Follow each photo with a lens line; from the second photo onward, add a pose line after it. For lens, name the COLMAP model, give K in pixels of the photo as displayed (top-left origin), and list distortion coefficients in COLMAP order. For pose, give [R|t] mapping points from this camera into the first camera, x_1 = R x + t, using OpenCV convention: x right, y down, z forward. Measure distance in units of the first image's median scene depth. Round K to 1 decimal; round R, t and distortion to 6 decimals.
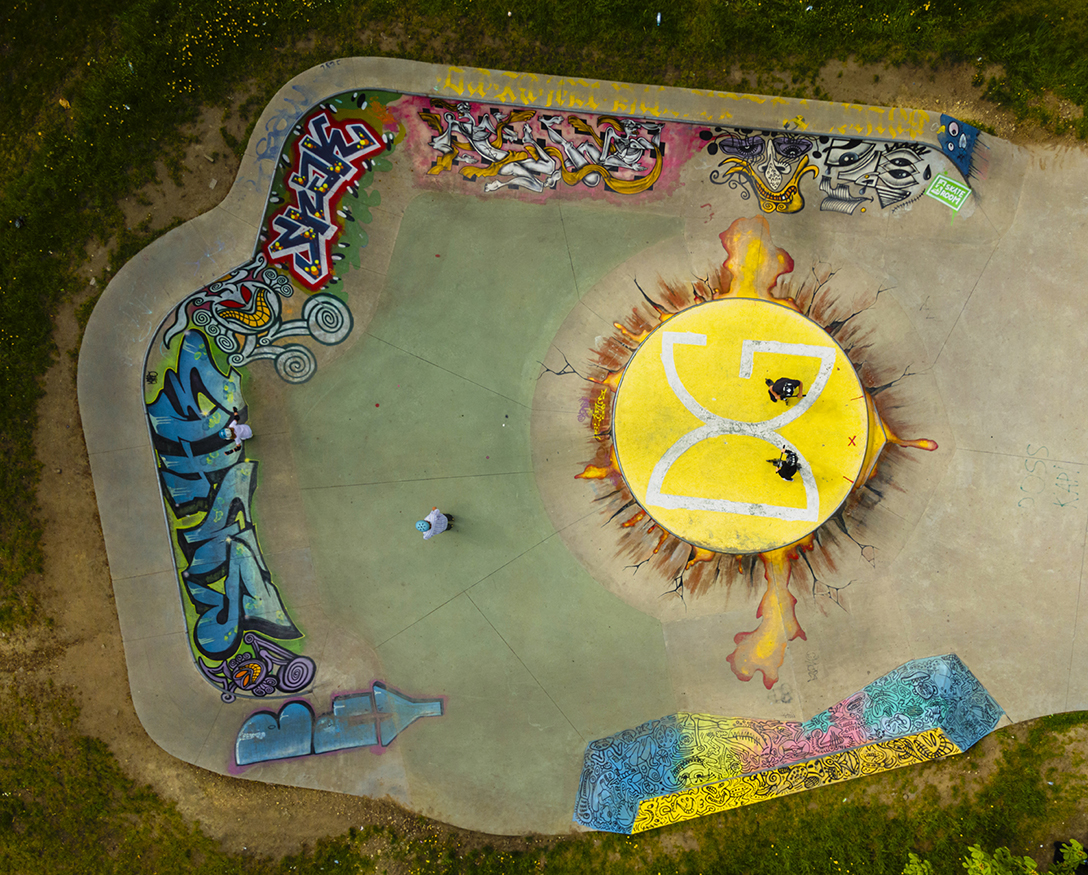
lens RADIAL K [[937.6, 0, 623.2], [0, 937.6, 465.7], [0, 0, 1]] dist [0.041563, -0.005165]
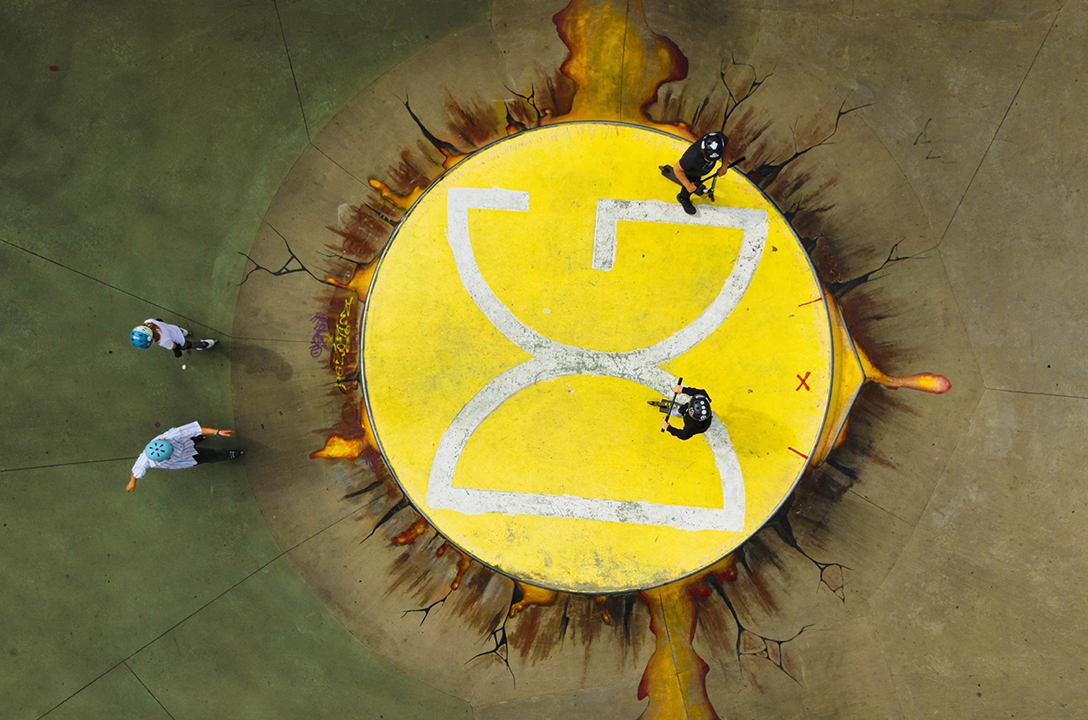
lens RADIAL K [[853.1, 0, 551.4], [0, 853.1, 387.5], [0, 0, 1]] dist [0.026863, 0.015514]
pose [[0.999670, -0.025703, -0.000166, 0.096153], [0.025703, 0.999669, -0.000516, -0.025595], [0.000179, 0.000511, 1.000000, 0.494058]]
